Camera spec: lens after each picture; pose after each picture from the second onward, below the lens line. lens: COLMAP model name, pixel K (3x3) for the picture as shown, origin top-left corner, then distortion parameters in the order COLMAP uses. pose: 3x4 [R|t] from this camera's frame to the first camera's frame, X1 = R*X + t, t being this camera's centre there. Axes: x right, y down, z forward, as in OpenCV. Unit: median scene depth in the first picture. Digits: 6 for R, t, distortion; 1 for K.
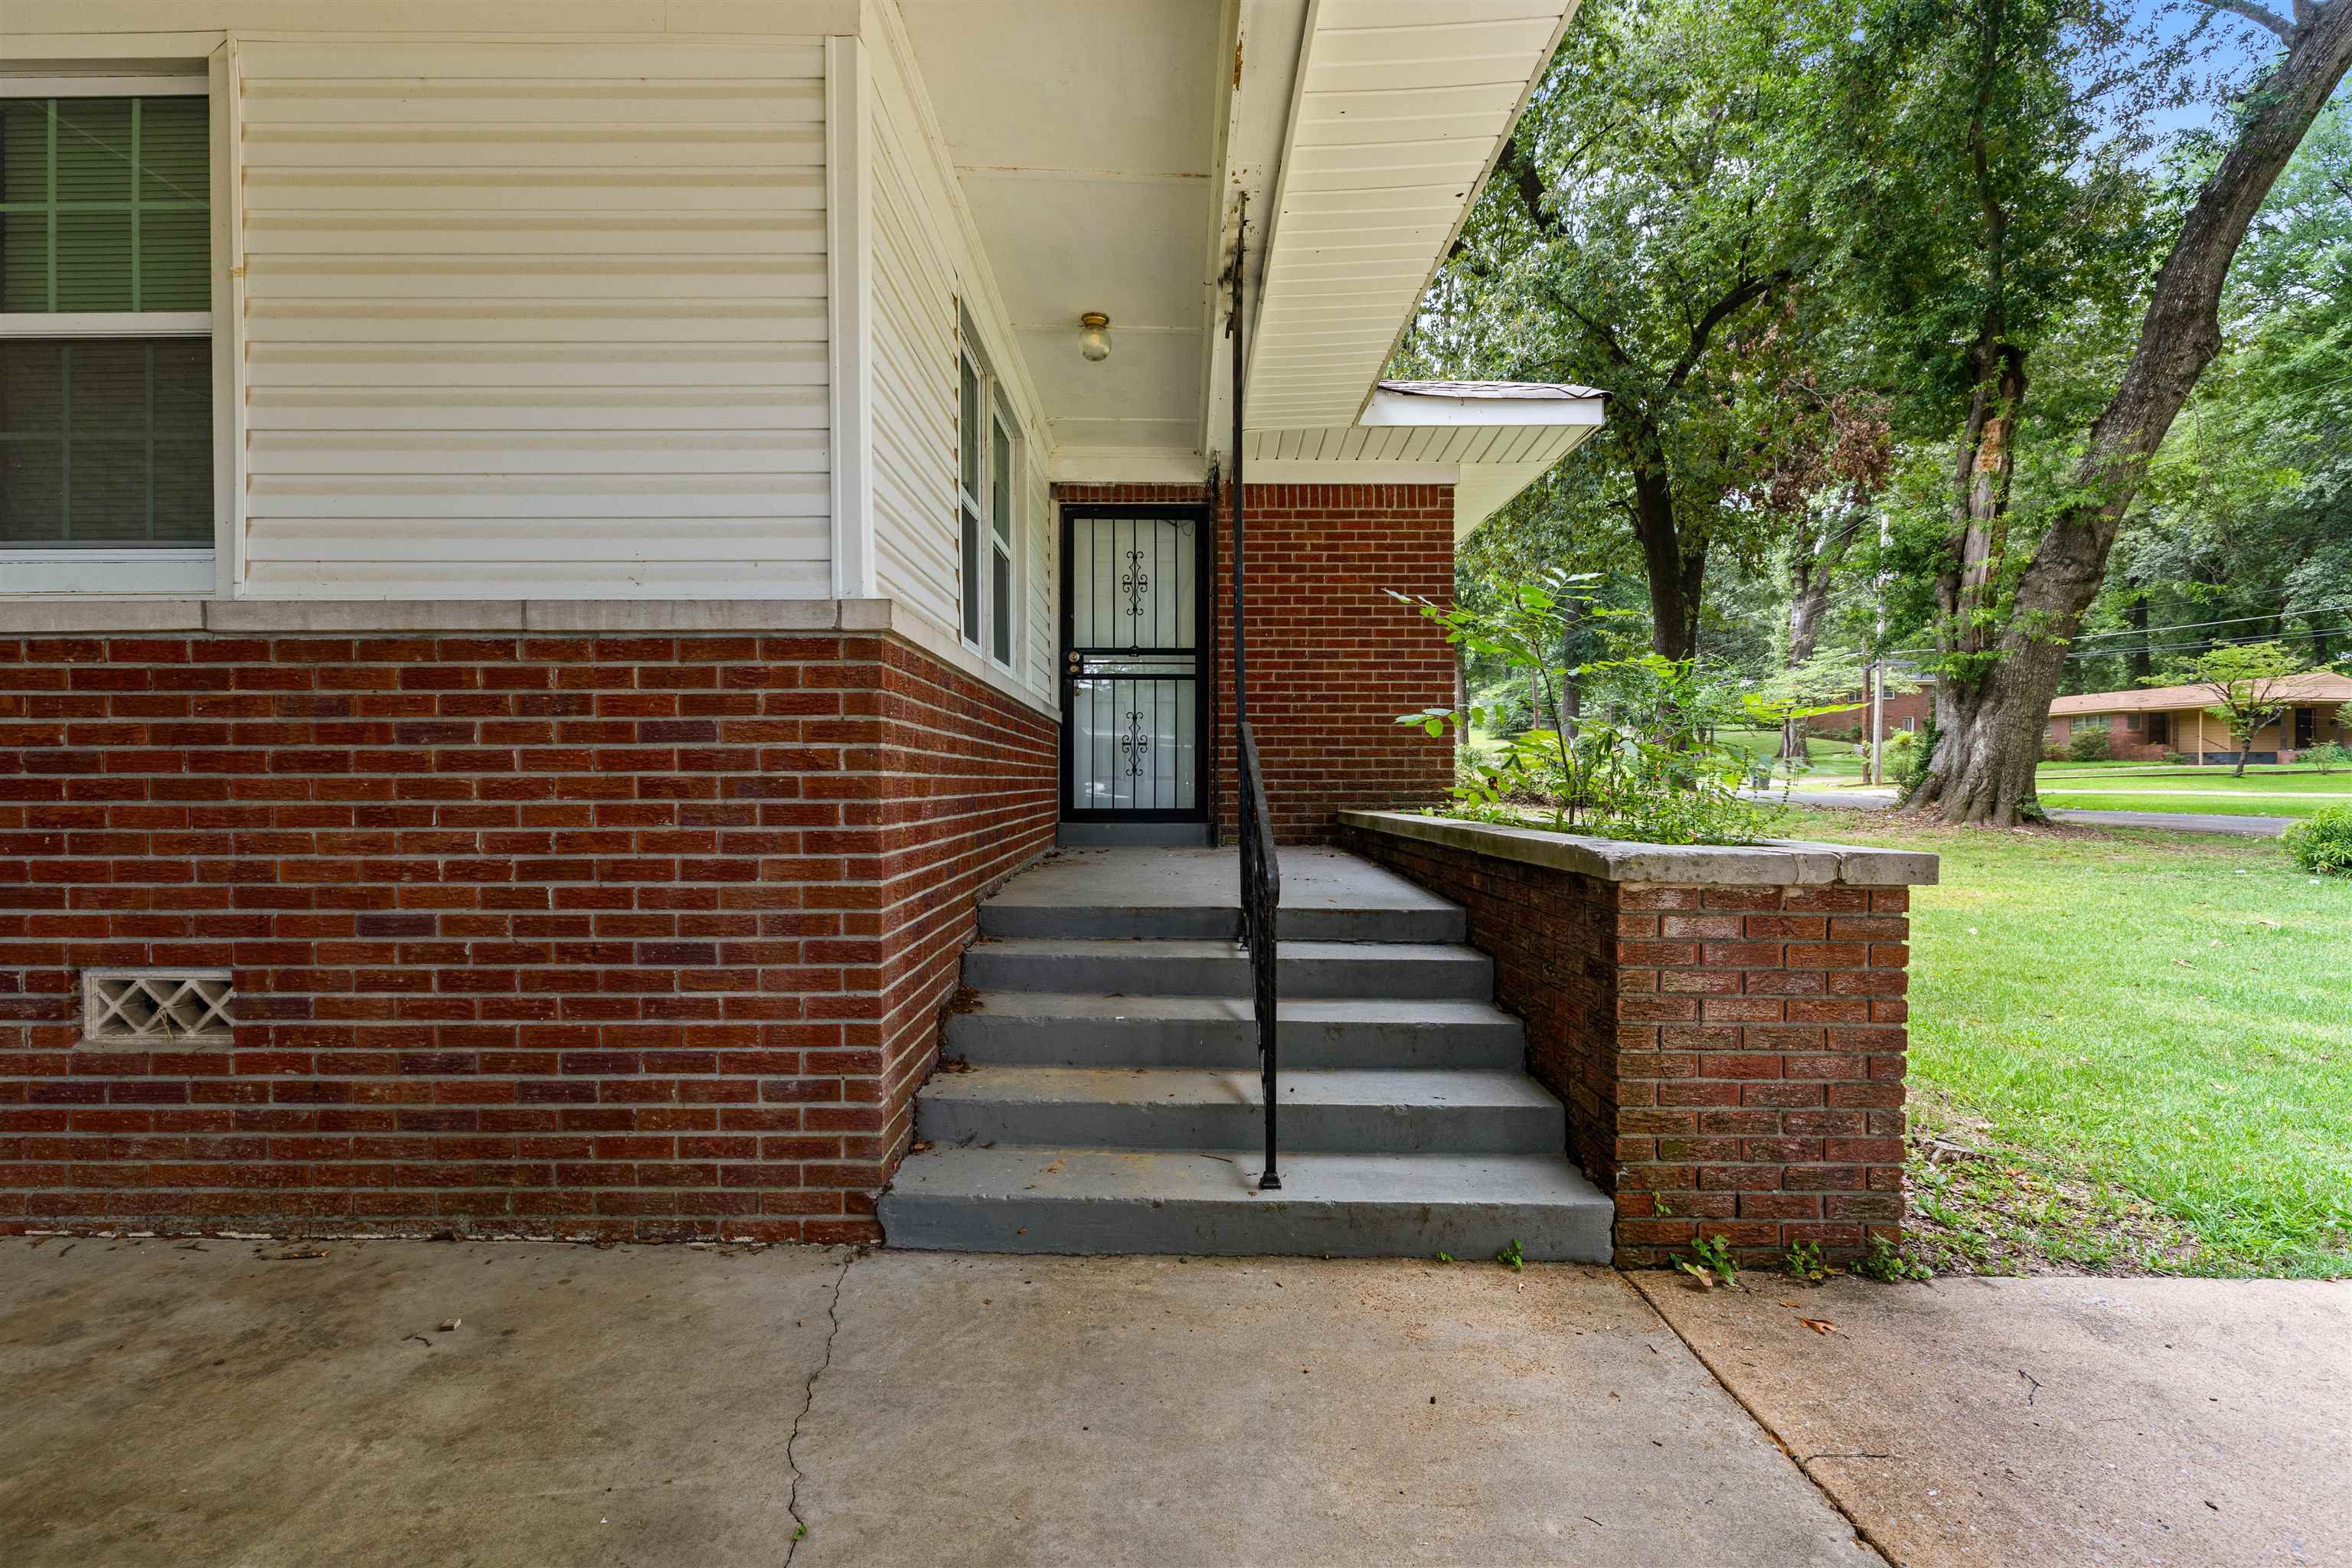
lens RADIAL K [[1015.9, 0, 1168.1], [0, 1015.9, 784.0], [0, 0, 1]] dist [0.000708, 0.000300]
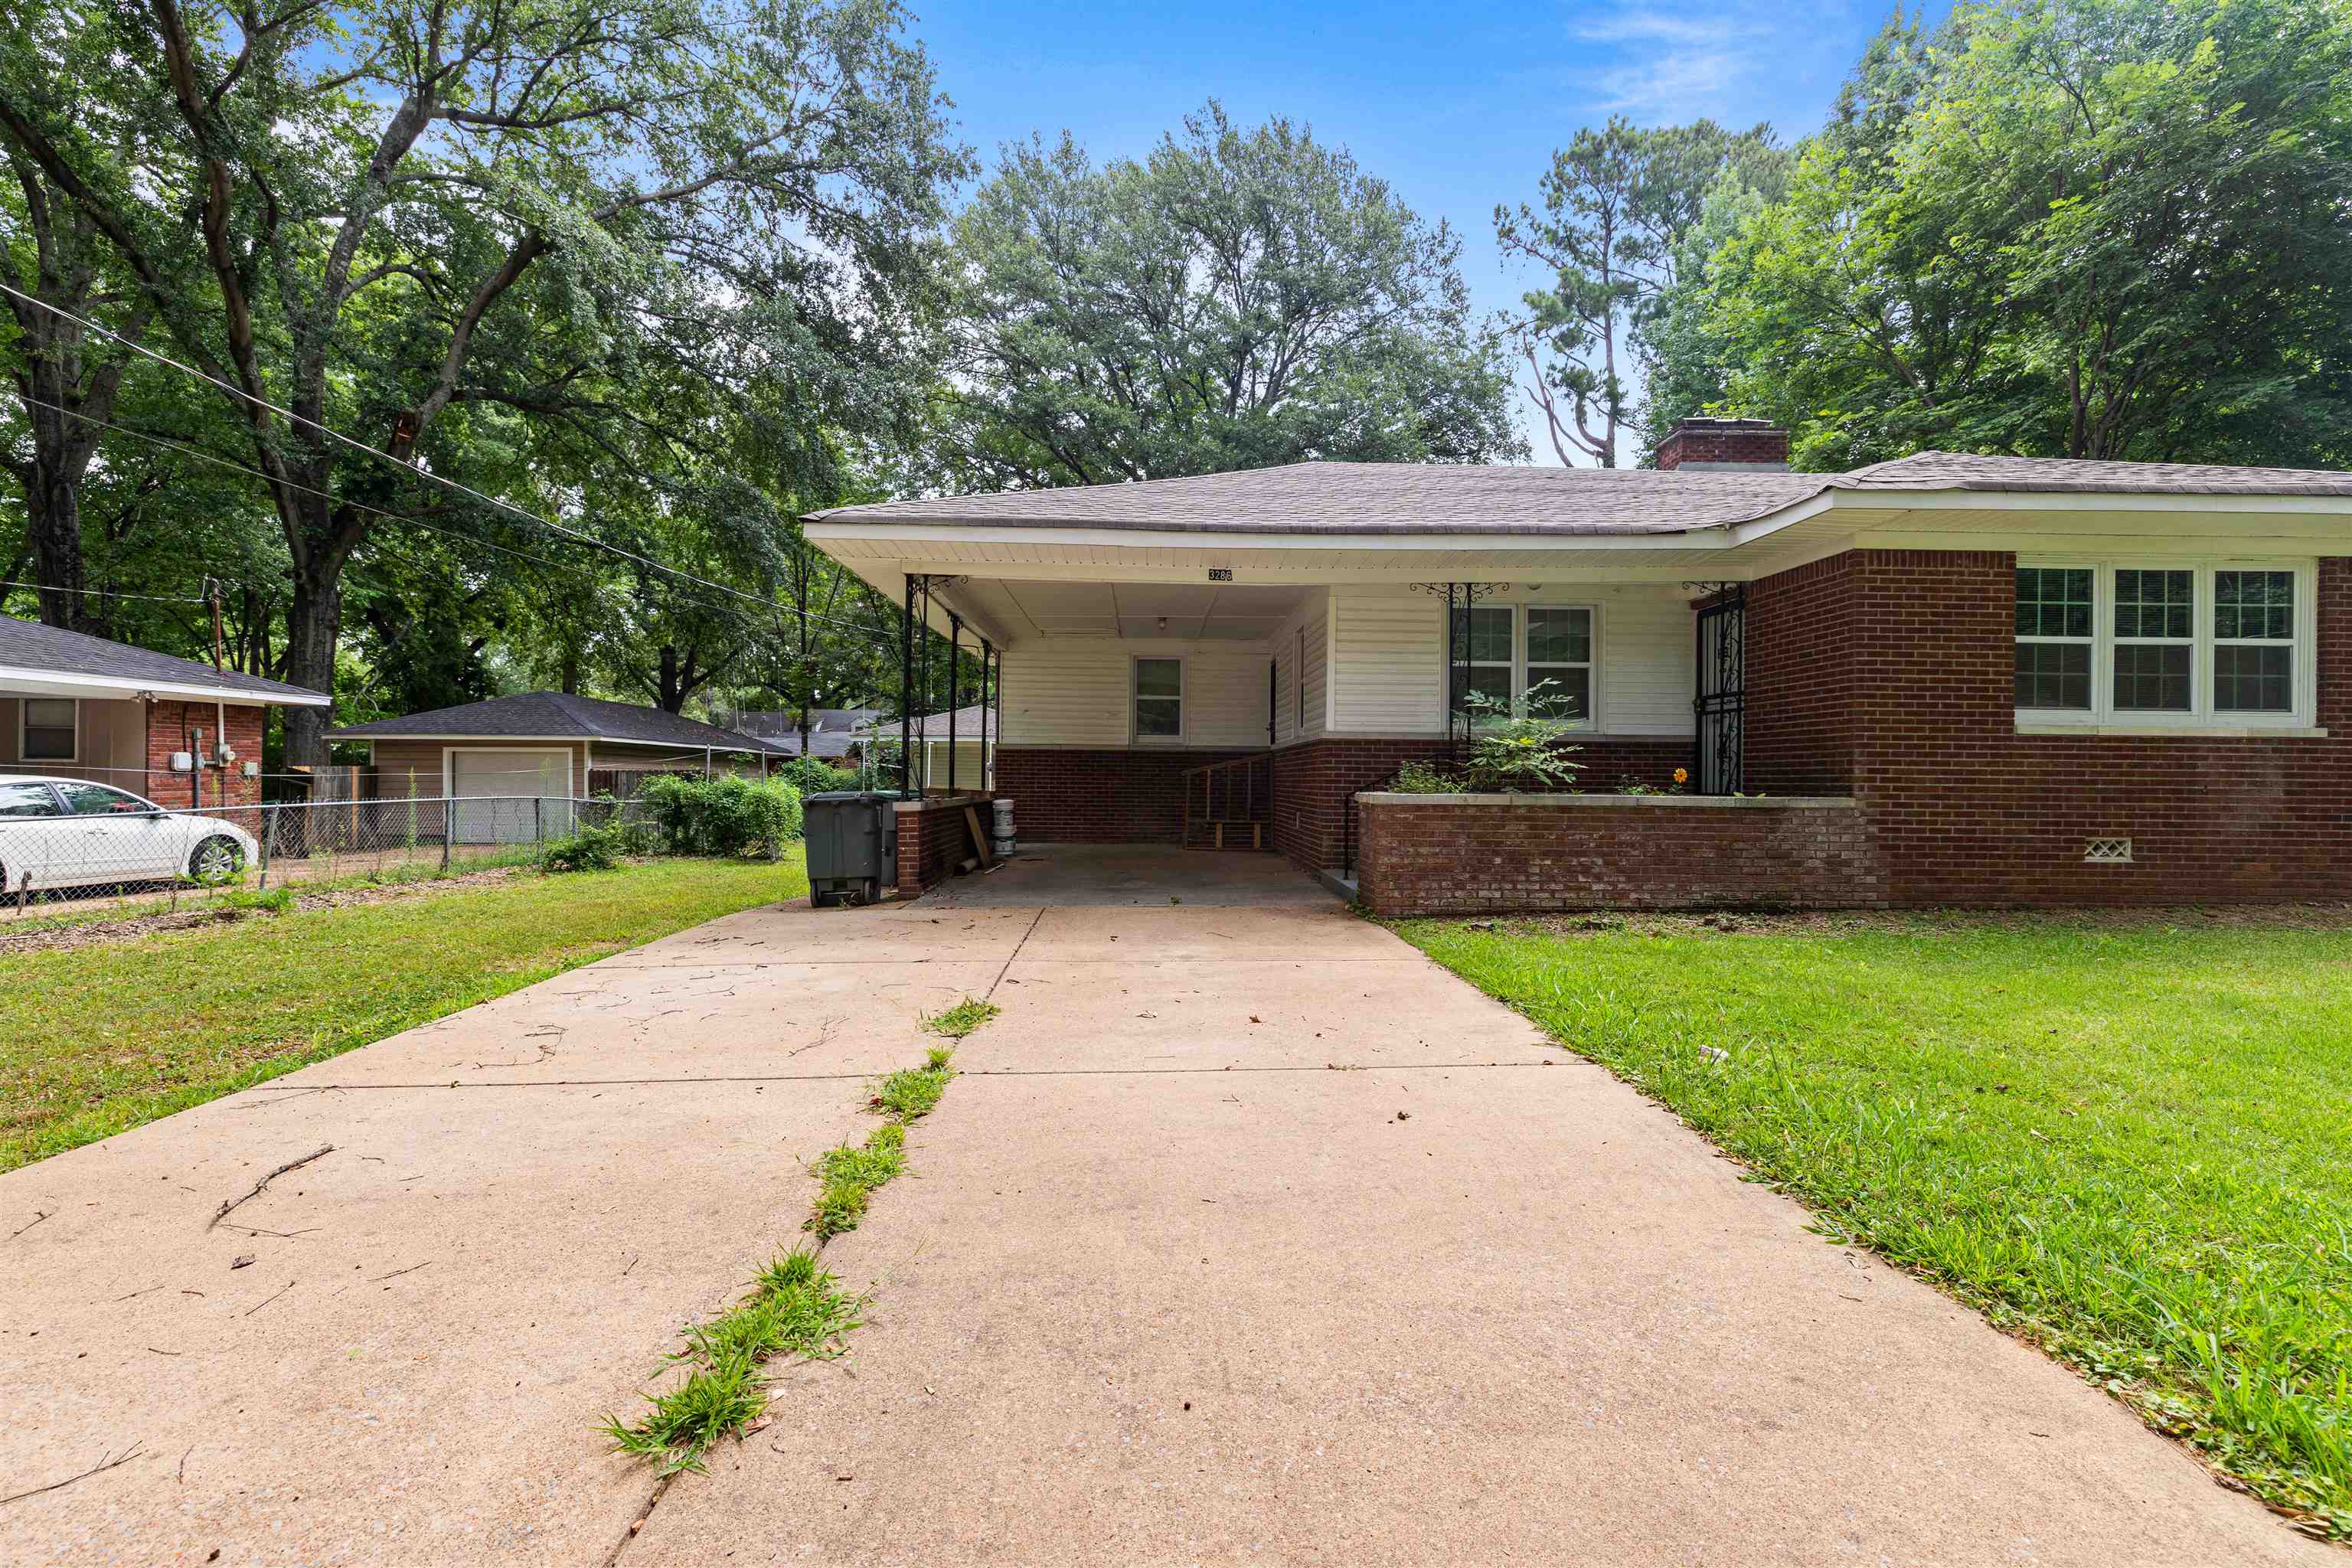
lens RADIAL K [[1015.9, 0, 1168.1], [0, 1015.9, 784.0], [0, 0, 1]] dist [0.000708, 0.000300]
pose [[0.038785, 0.007526, -0.999219, 1.521211], [-0.012977, 0.999891, 0.007027, 0.007496], [0.999163, 0.012694, 0.038879, 0.075031]]
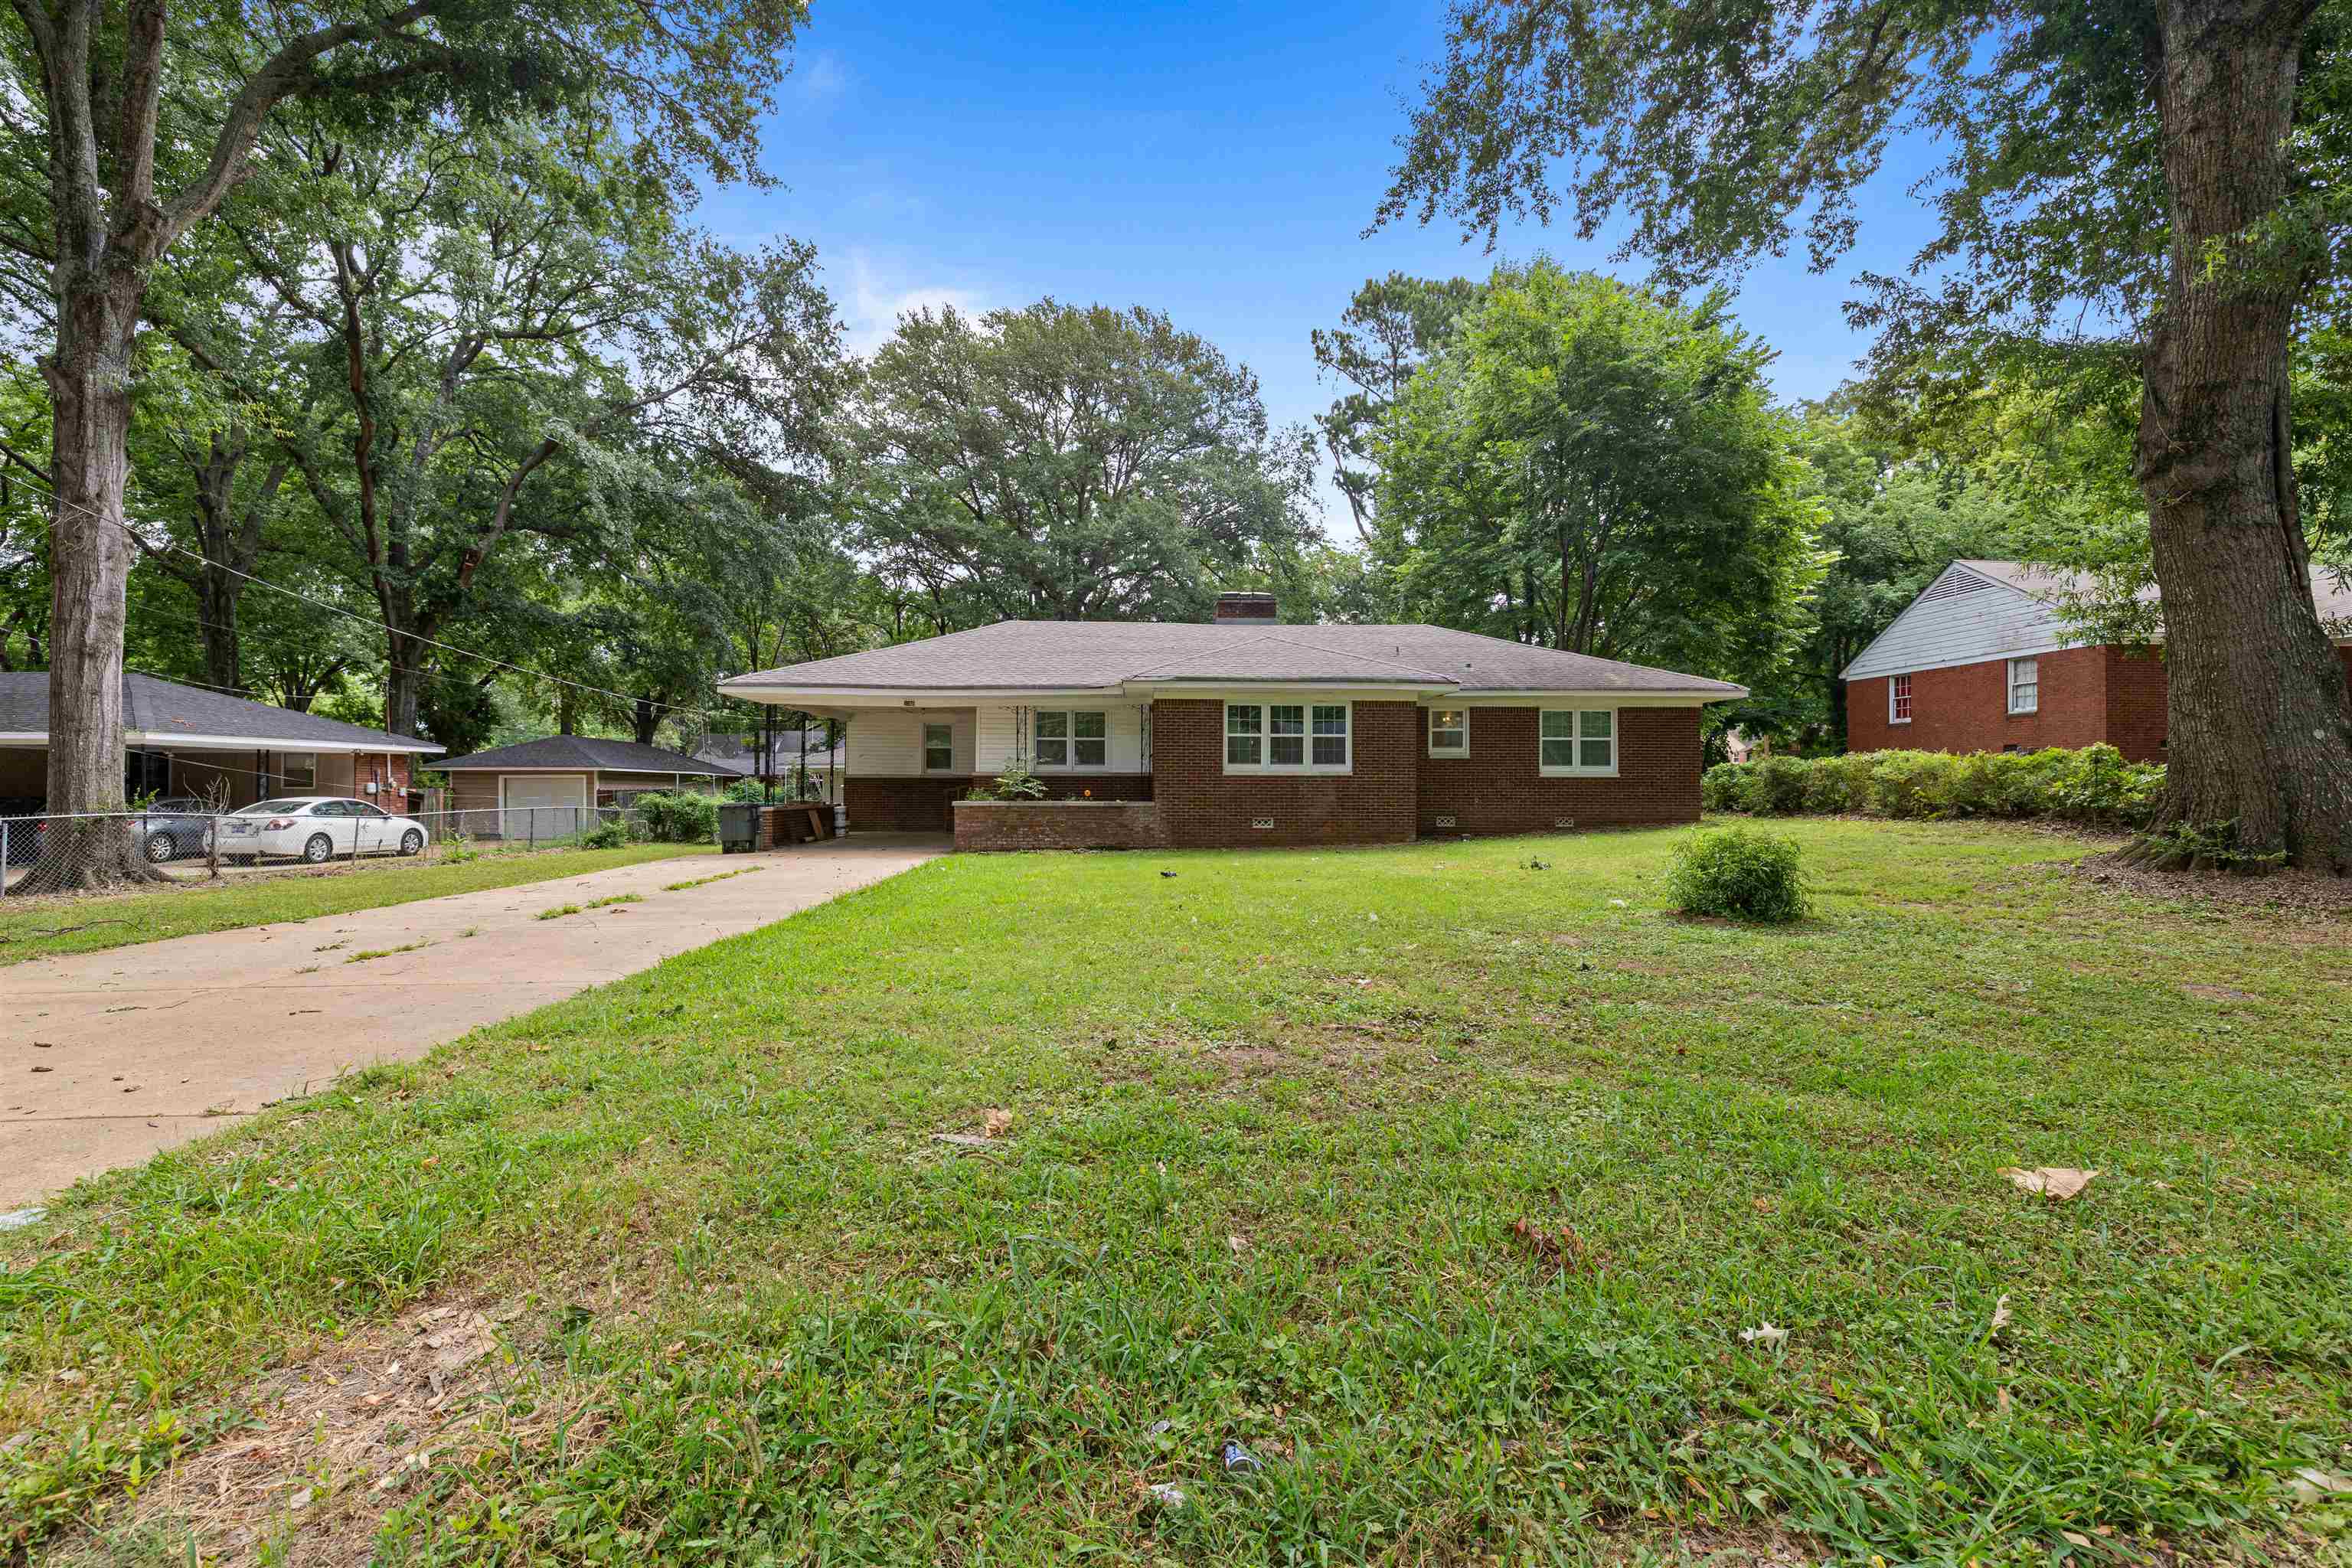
lens RADIAL K [[1035.5, 0, 1172.3], [0, 1035.5, 784.3], [0, 0, 1]] dist [0.002179, 0.000423]
pose [[0.056803, -0.001420, -0.998384, 3.407126], [-0.005985, 0.999981, -0.001762, -0.025149], [0.998367, 0.006075, 0.056793, 0.857275]]
